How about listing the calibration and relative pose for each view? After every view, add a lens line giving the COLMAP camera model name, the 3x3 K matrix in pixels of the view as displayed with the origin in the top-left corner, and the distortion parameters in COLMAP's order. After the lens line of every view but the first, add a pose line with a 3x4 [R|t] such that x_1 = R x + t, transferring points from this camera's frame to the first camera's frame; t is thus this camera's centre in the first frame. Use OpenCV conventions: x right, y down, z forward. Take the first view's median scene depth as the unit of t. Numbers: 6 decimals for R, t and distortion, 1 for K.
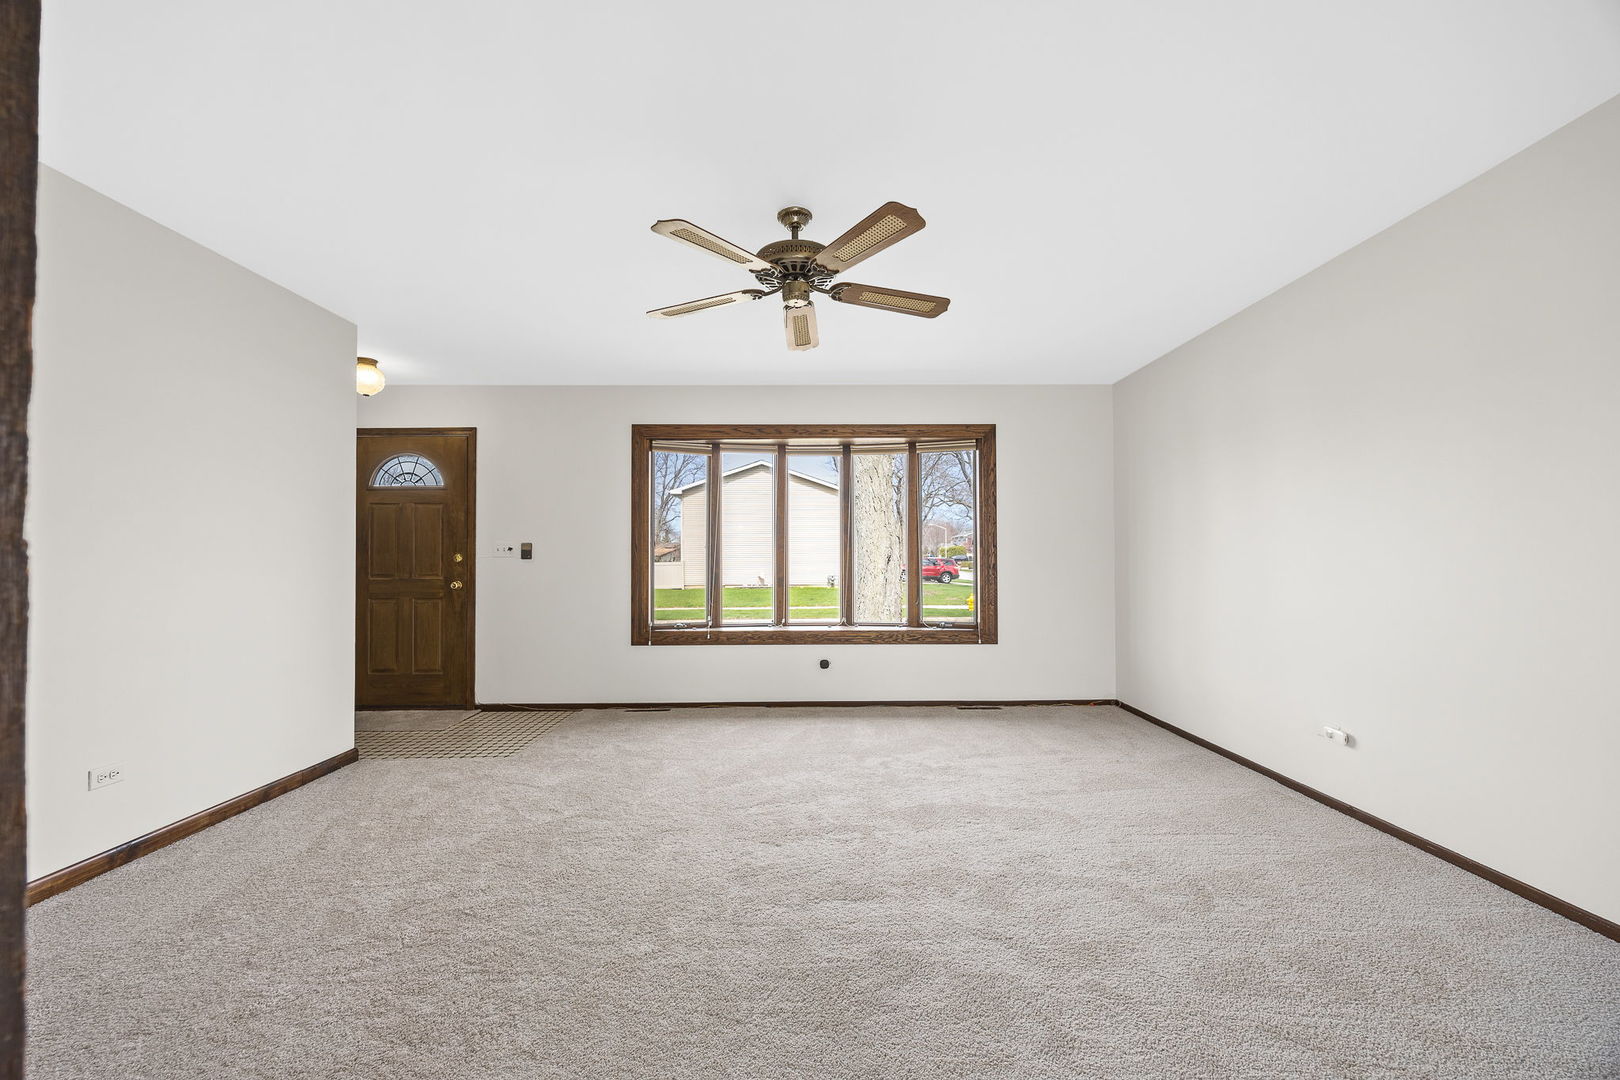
lens RADIAL K [[618.0, 0, 811.4], [0, 618.0, 552.6], [0, 0, 1]] dist [0.001659, 0.000104]
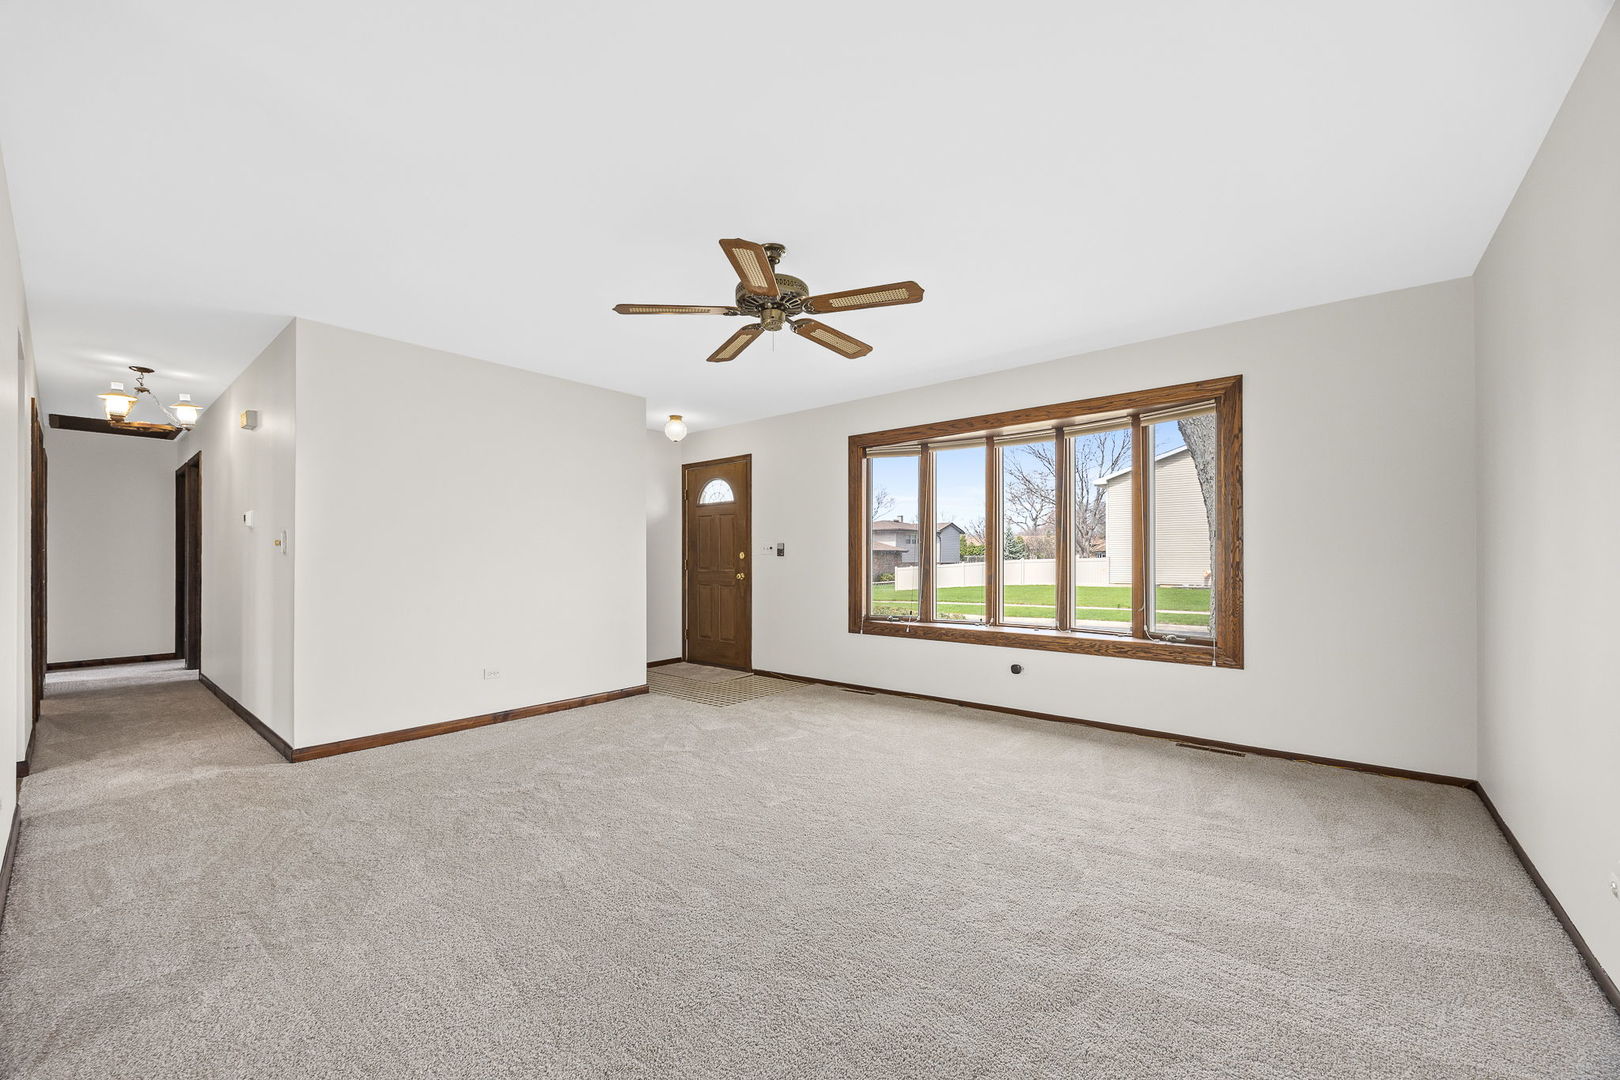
lens RADIAL K [[622.7, 0, 815.5], [0, 622.7, 553.5], [0, 0, 1]] dist [-0.001247, -0.000411]
pose [[0.764685, -0.003548, -0.644395, 0.391429], [0.008900, 0.999948, 0.005055, -0.000490], [0.644343, -0.009601, 0.764676, 0.094159]]
